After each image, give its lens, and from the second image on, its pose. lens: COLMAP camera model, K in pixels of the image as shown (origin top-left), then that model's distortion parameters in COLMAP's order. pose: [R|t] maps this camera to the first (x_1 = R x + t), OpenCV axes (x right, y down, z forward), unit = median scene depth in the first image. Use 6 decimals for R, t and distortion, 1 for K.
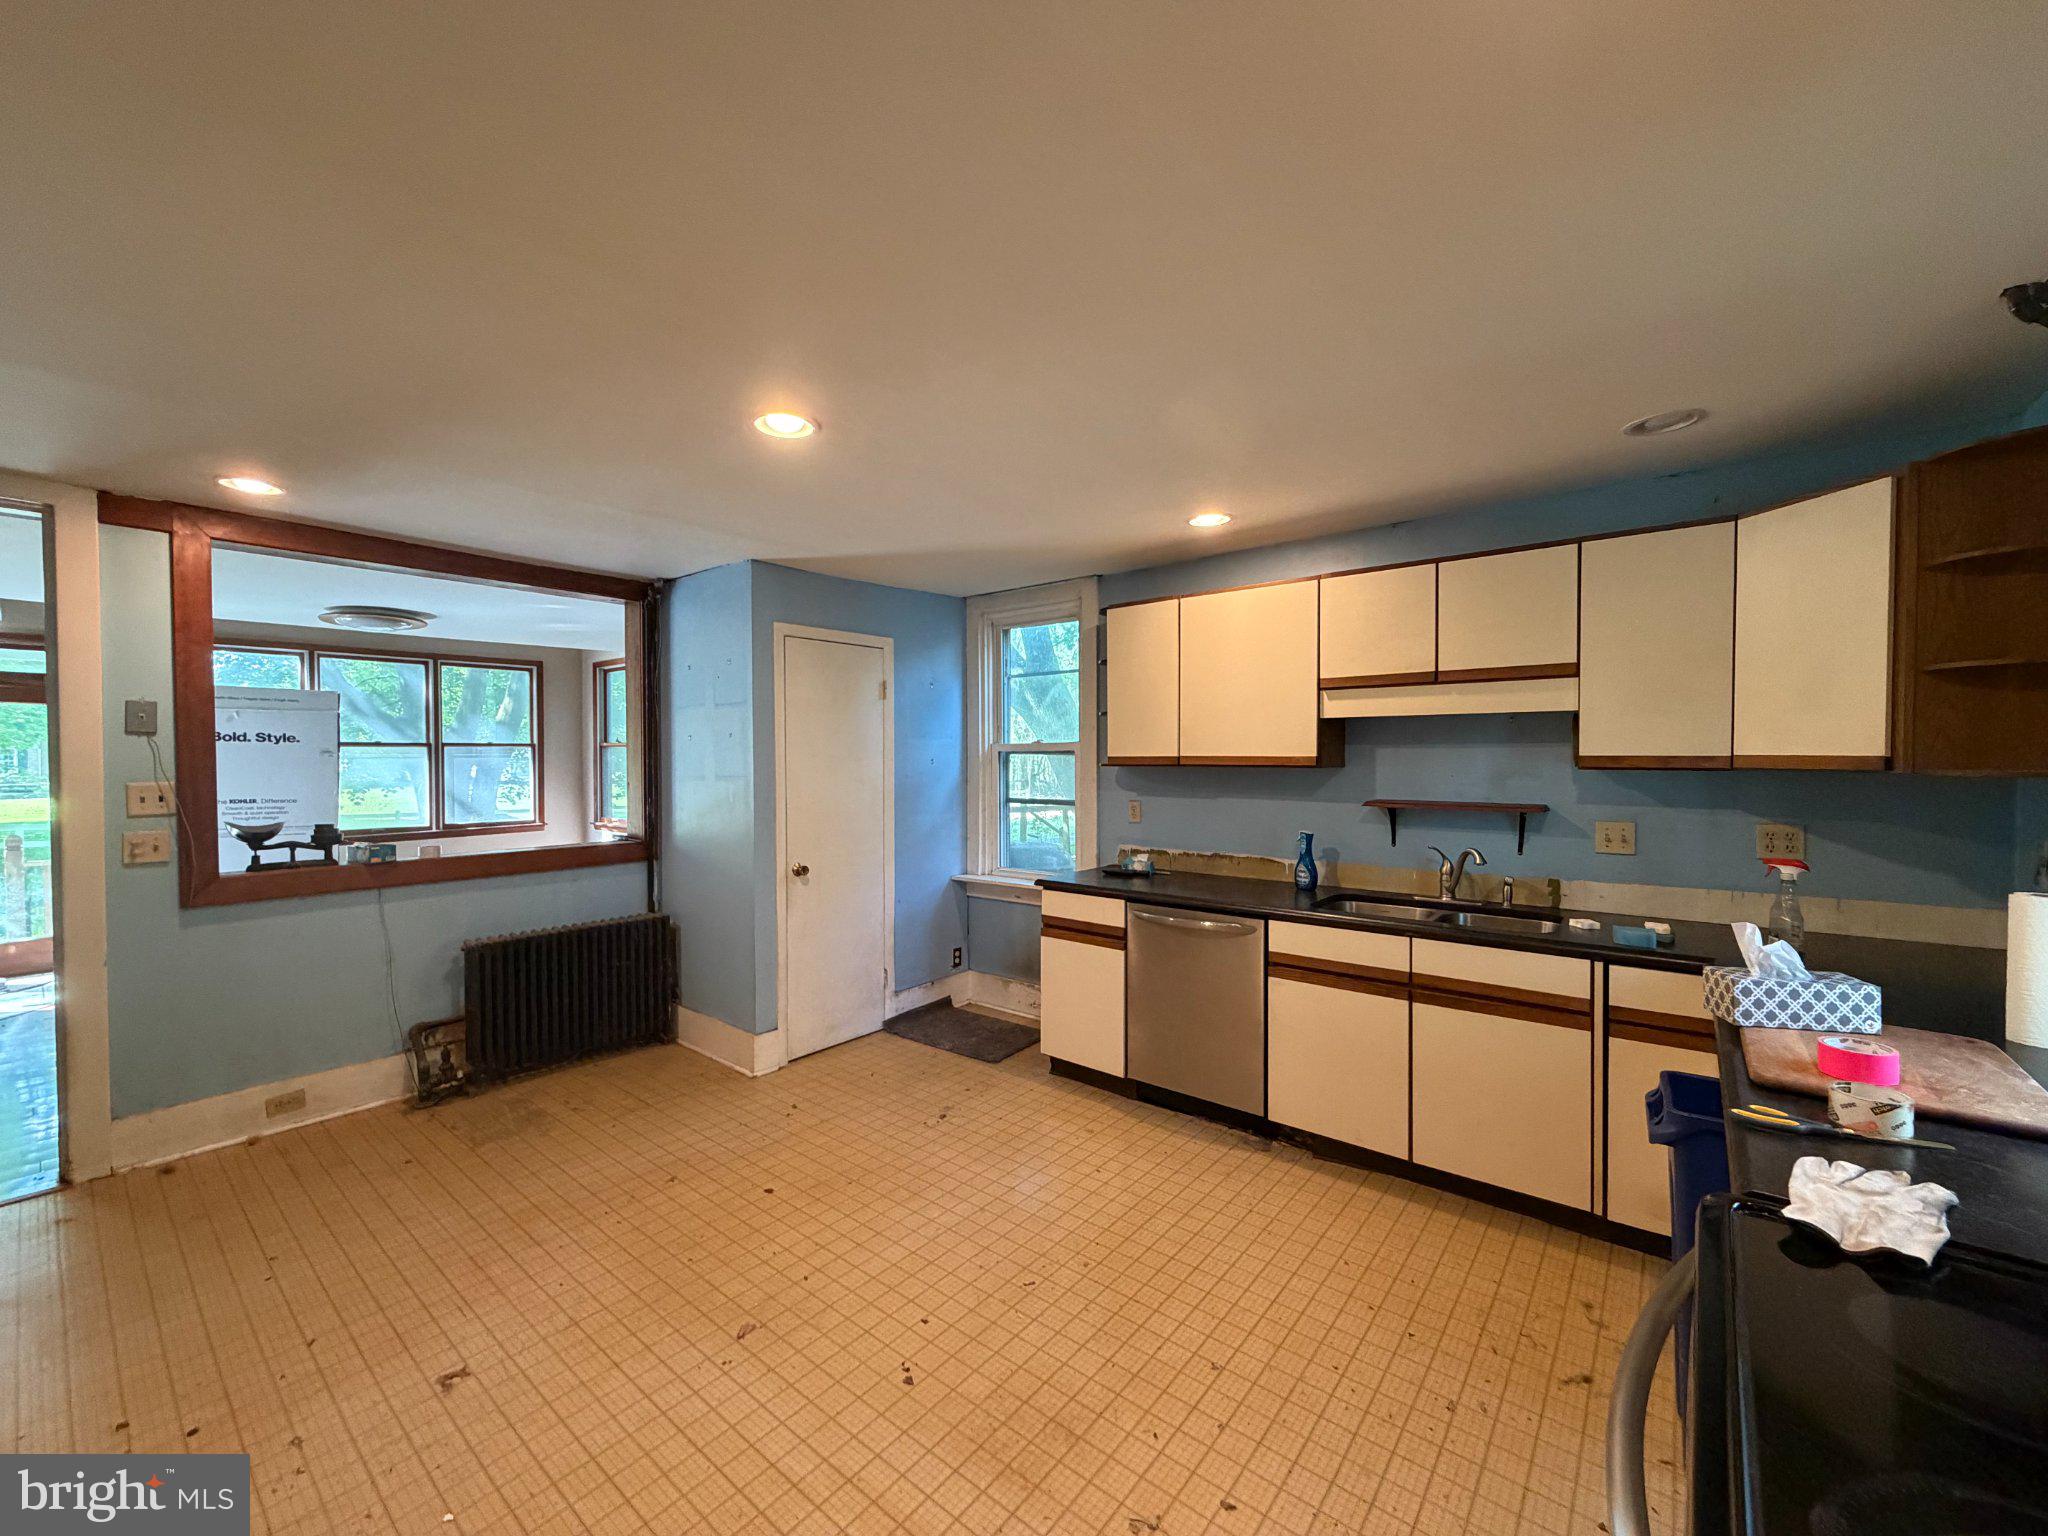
lens RADIAL K [[812.0, 0, 1016.8], [0, 812.0, 770.7], [0, 0, 1]] dist [-0.003028, 0.001212]
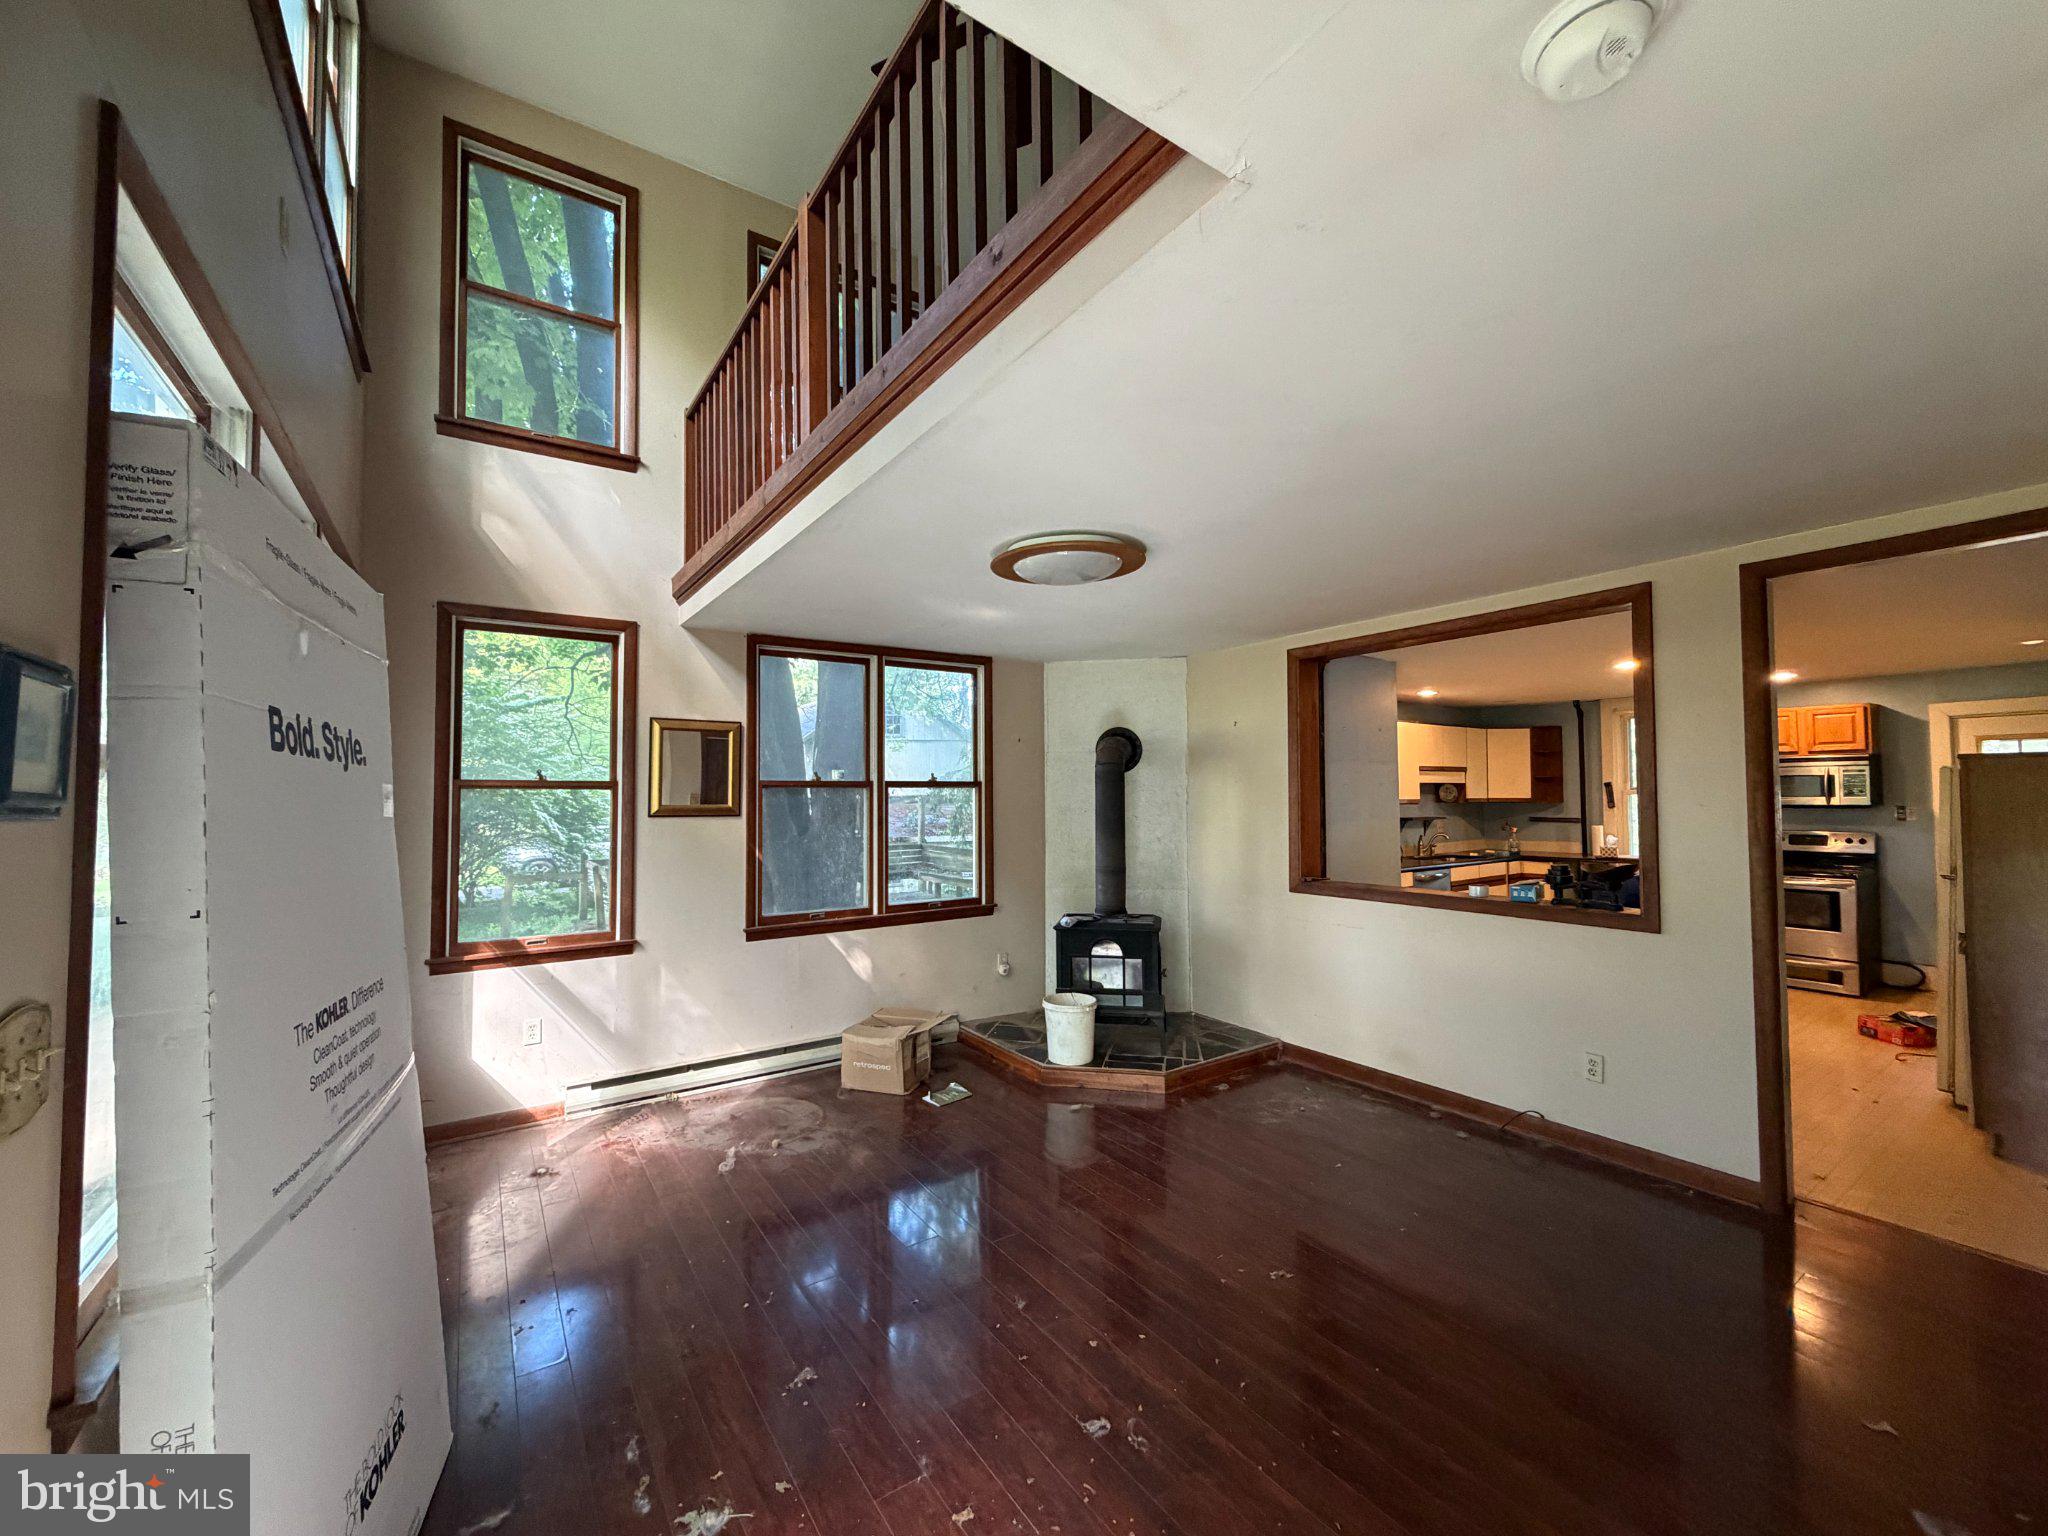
lens RADIAL K [[812.0, 0, 1014.1], [0, 812.0, 774.6], [0, 0, 1]] dist [-0.003028, 0.001212]
pose [[0.283965, 0.027527, 0.958439, -2.372593], [0.023333, 0.999093, -0.035608, -0.035184], [-0.958551, 0.032475, 0.283065, 1.573951]]
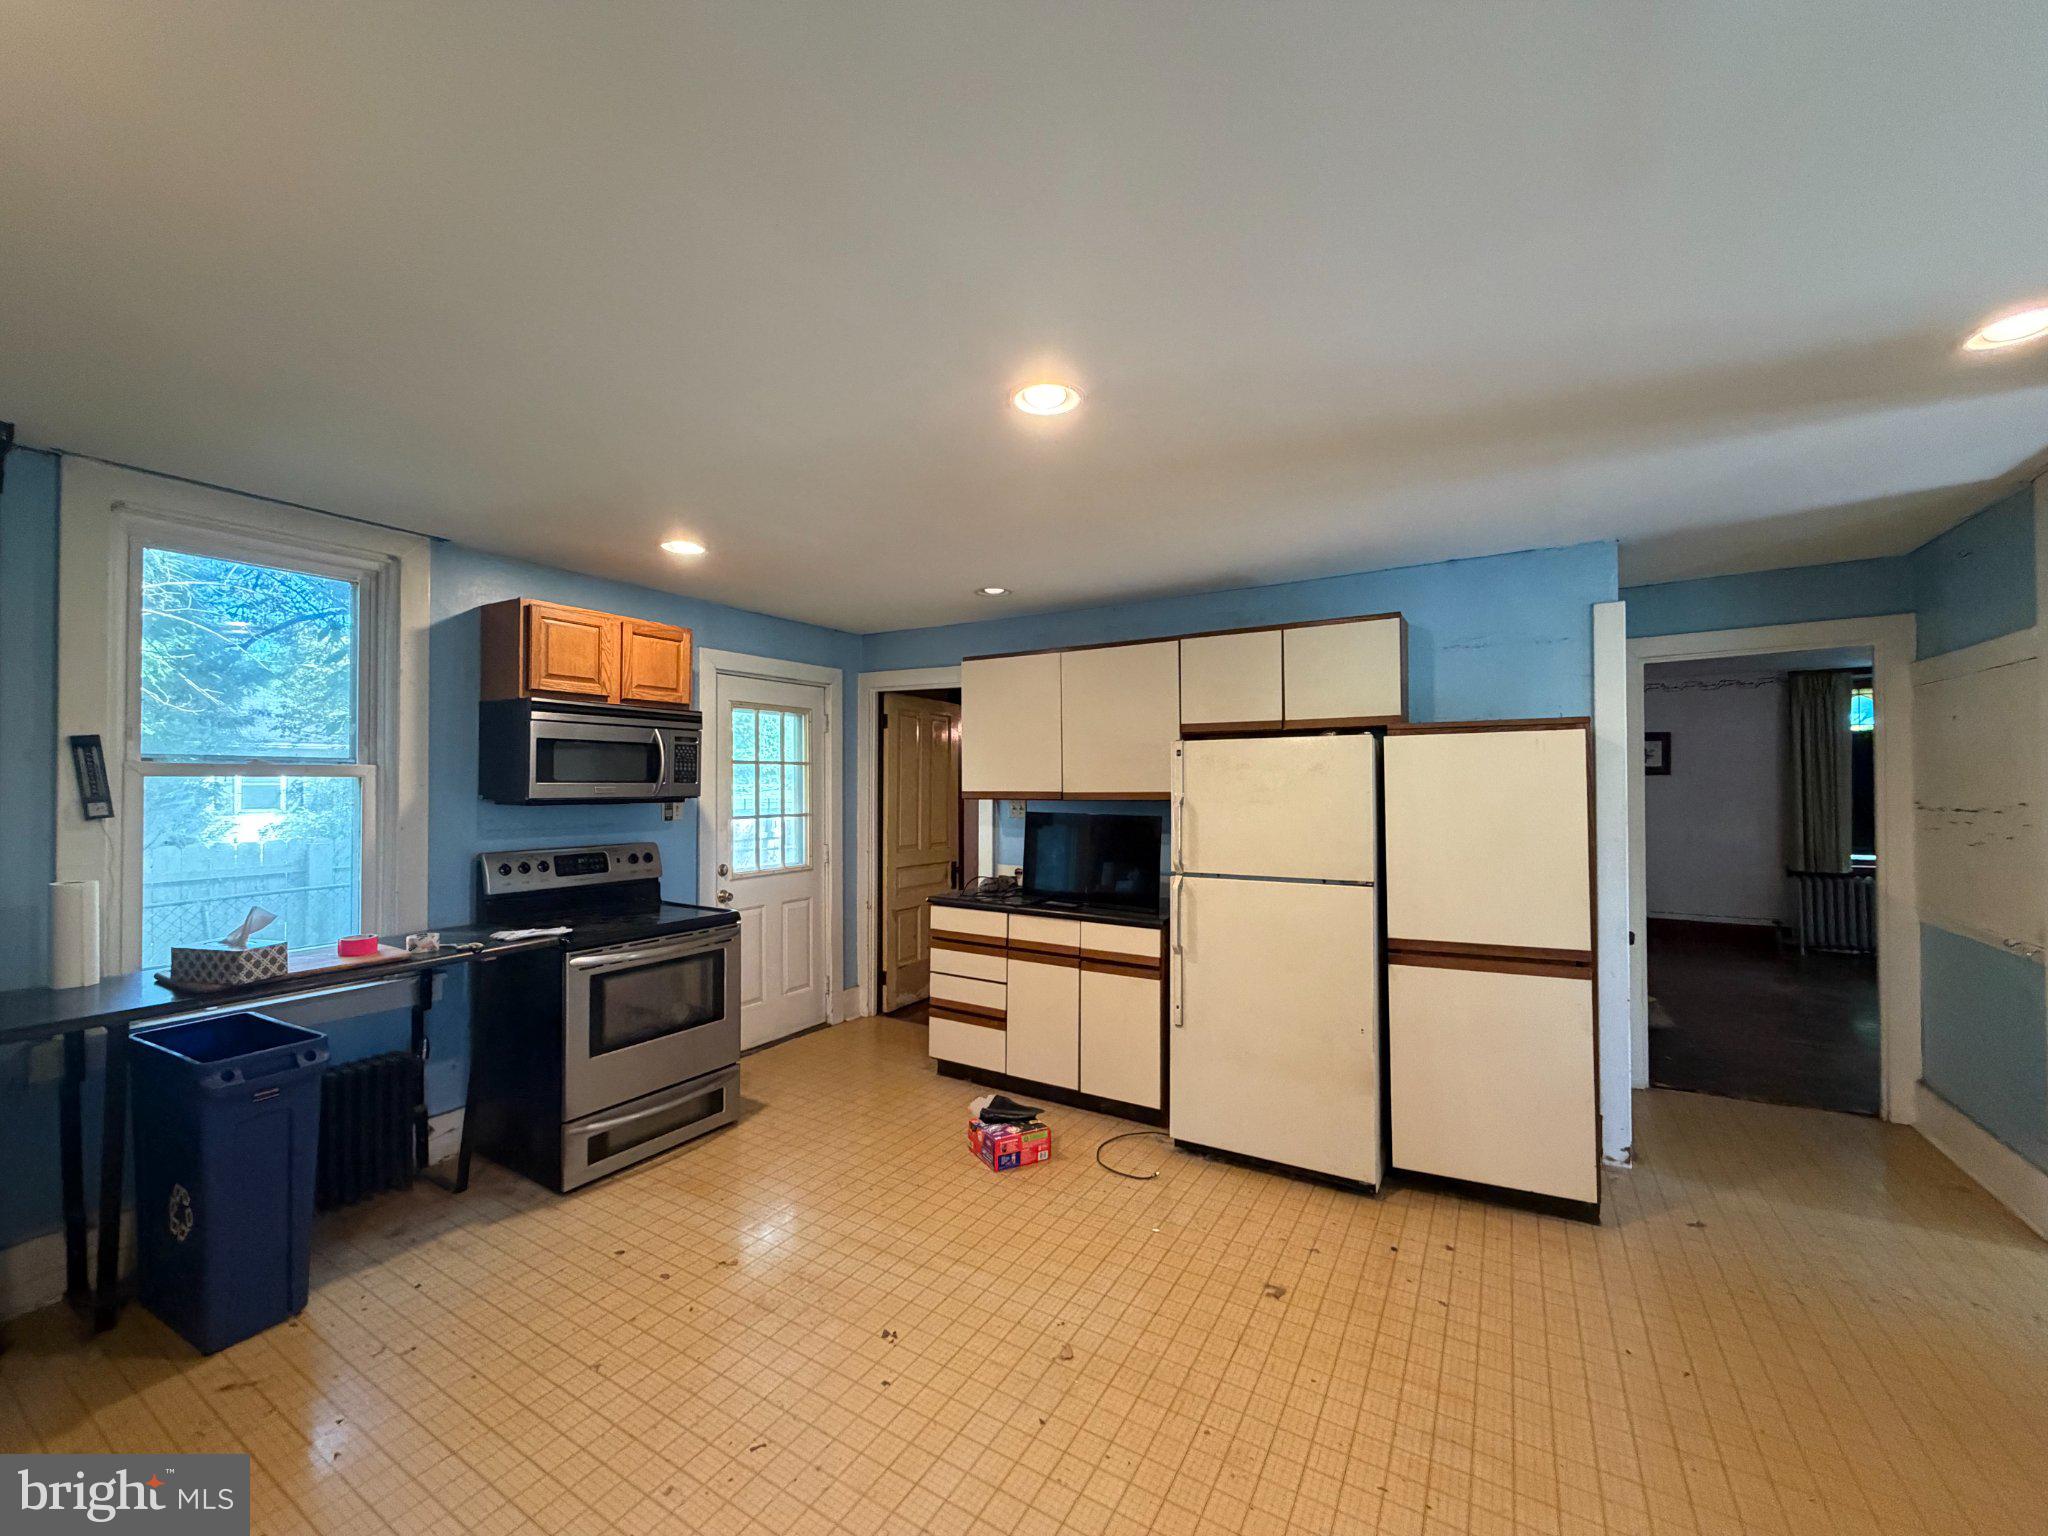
lens RADIAL K [[812.0, 0, 1017.9], [0, 812.0, 773.9], [0, 0, 1]] dist [-0.003028, 0.001212]
pose [[-0.989548, 0.005164, -0.144112, -0.094753], [0.004021, 0.999958, 0.008219, -0.022993], [0.144149, 0.007553, -0.989527, 1.388395]]
